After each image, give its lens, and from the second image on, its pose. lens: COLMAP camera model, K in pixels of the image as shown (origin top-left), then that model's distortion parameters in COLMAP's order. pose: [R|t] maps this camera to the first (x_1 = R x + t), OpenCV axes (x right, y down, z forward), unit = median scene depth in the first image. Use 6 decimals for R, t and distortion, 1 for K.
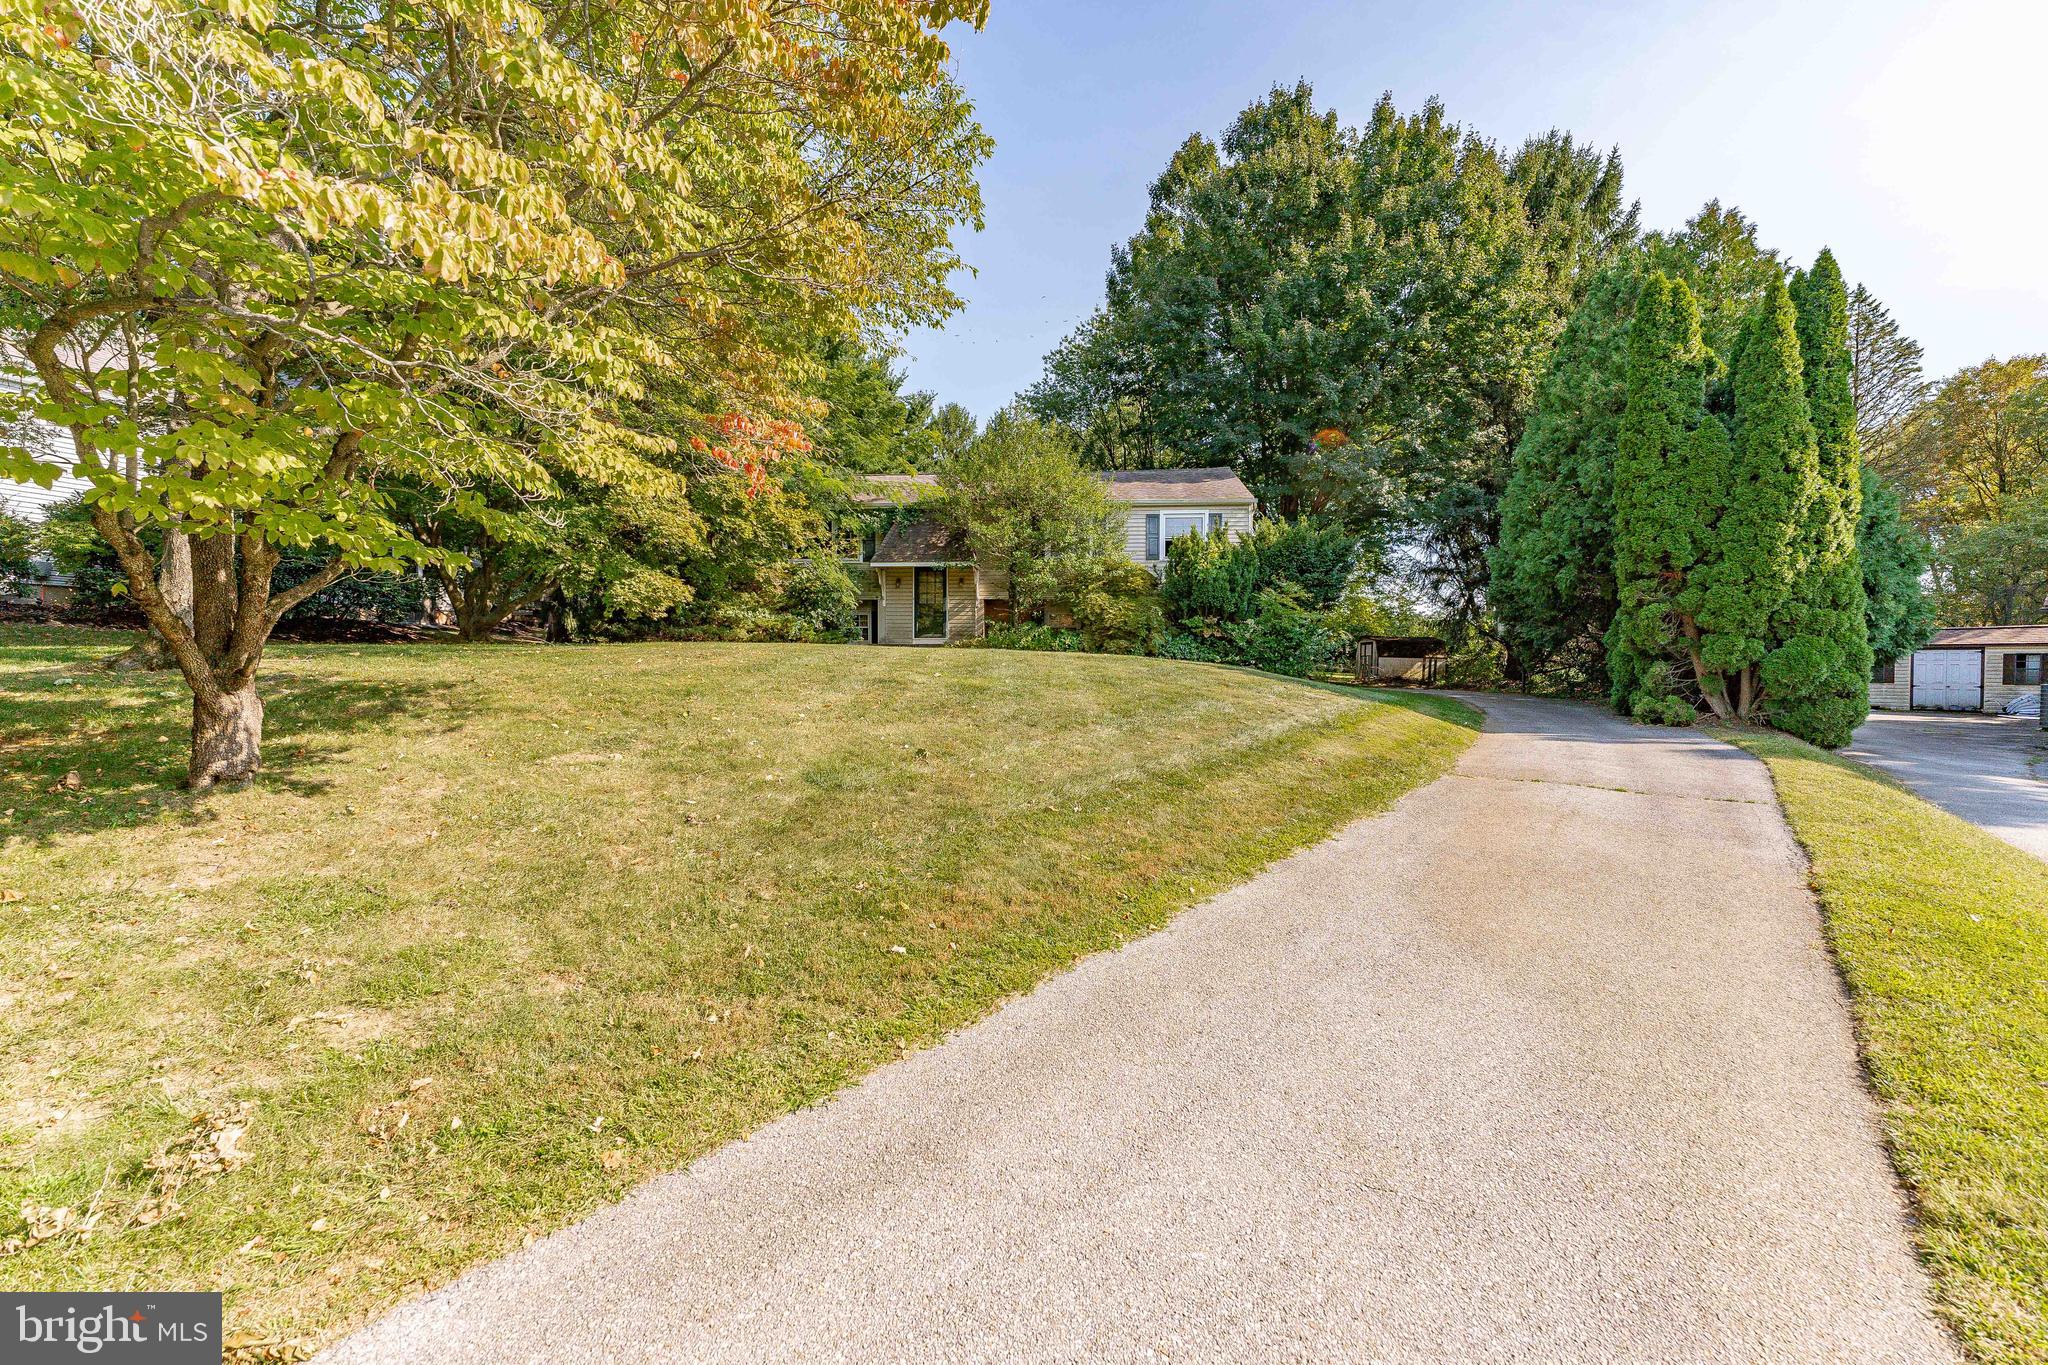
lens RADIAL K [[821.8, 0, 1024.0], [0, 821.8, 682.8], [0, 0, 1]] dist [-0.000142, 0.000689]
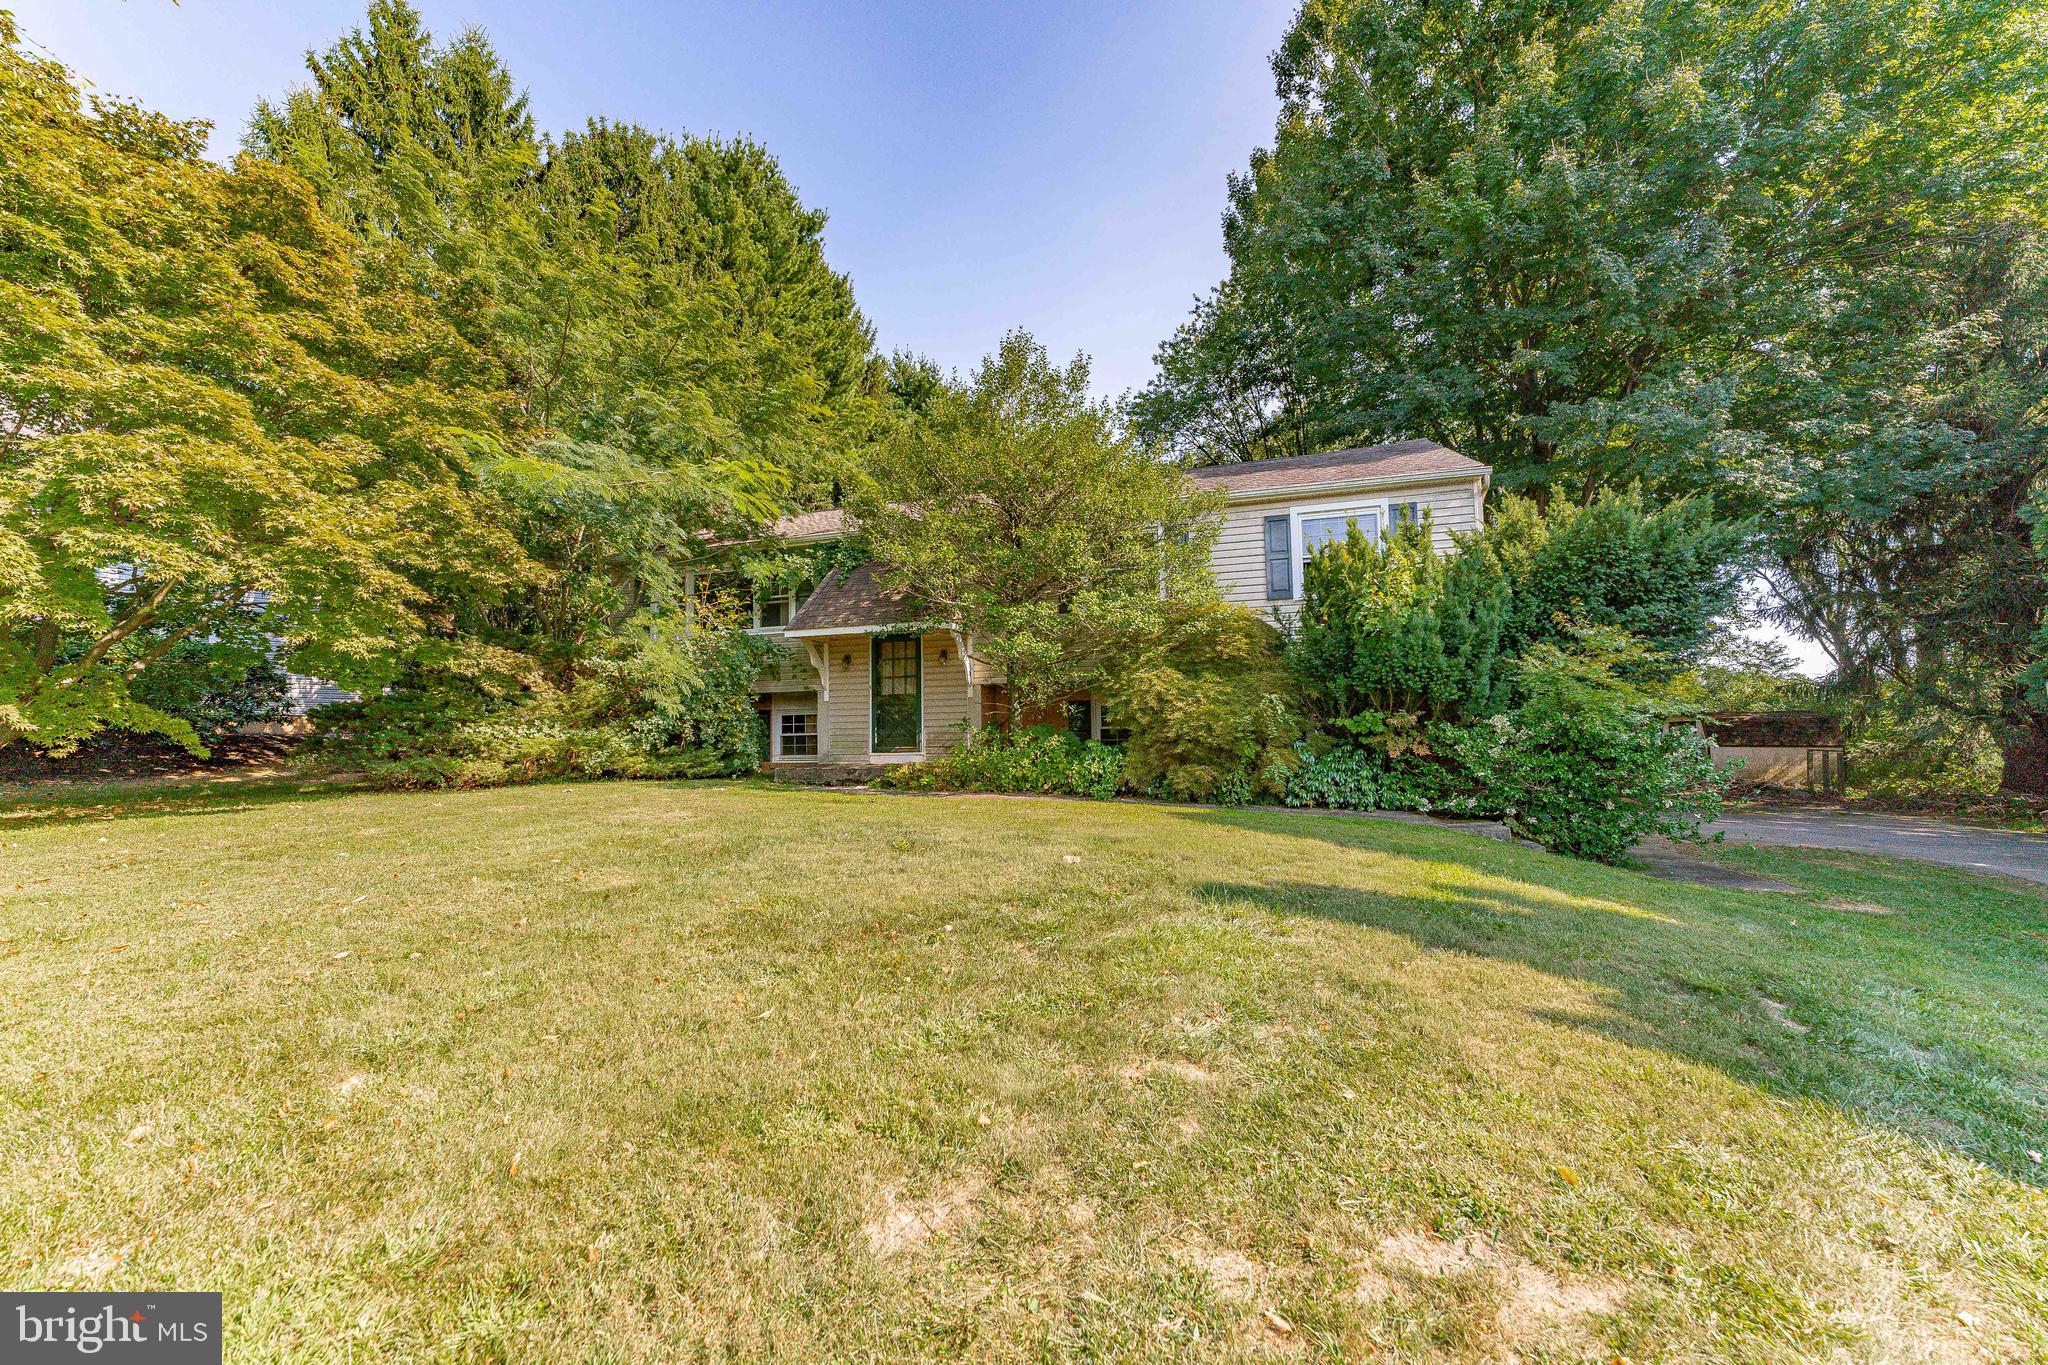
lens RADIAL K [[821.8, 0, 1009.4], [0, 821.8, 683.7], [0, 0, 1]] dist [-0.000142, 0.000689]
pose [[0.972610, -0.035275, -0.229749, 0.111760], [0.016525, 0.996410, -0.083028, -0.056959], [0.231853, 0.076957, 0.969702, 0.468945]]
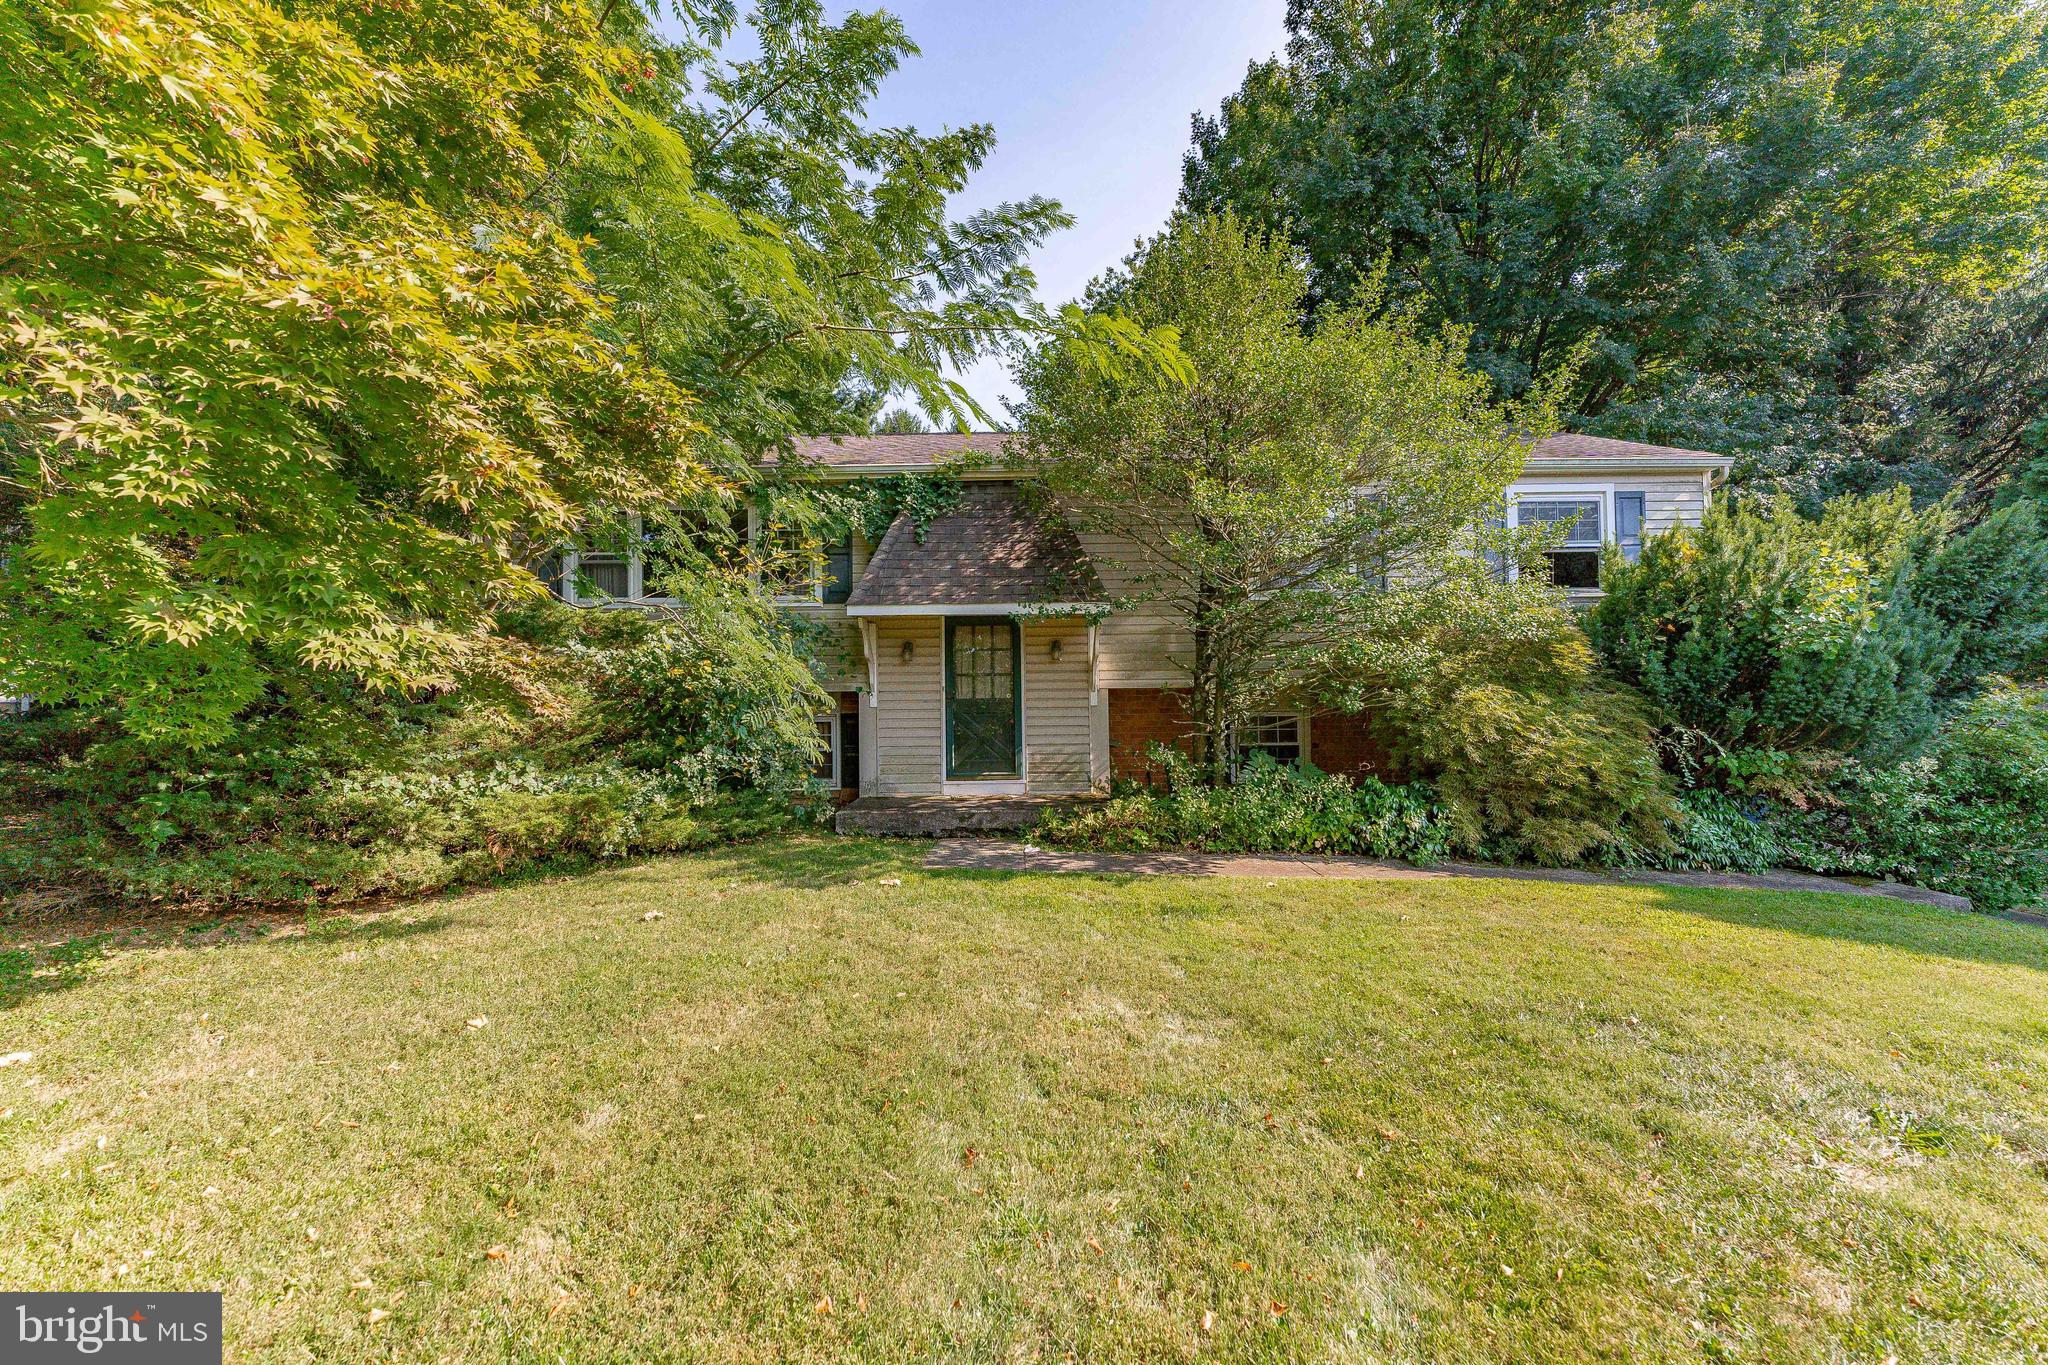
lens RADIAL K [[821.8, 0, 1015.2], [0, 821.8, 677.5], [0, 0, 1]] dist [-0.000142, 0.000689]
pose [[0.997062, -0.012562, 0.075565, -0.138434], [0.016211, 0.998722, -0.047877, -0.093154], [-0.074867, 0.048962, 0.995991, 0.609638]]
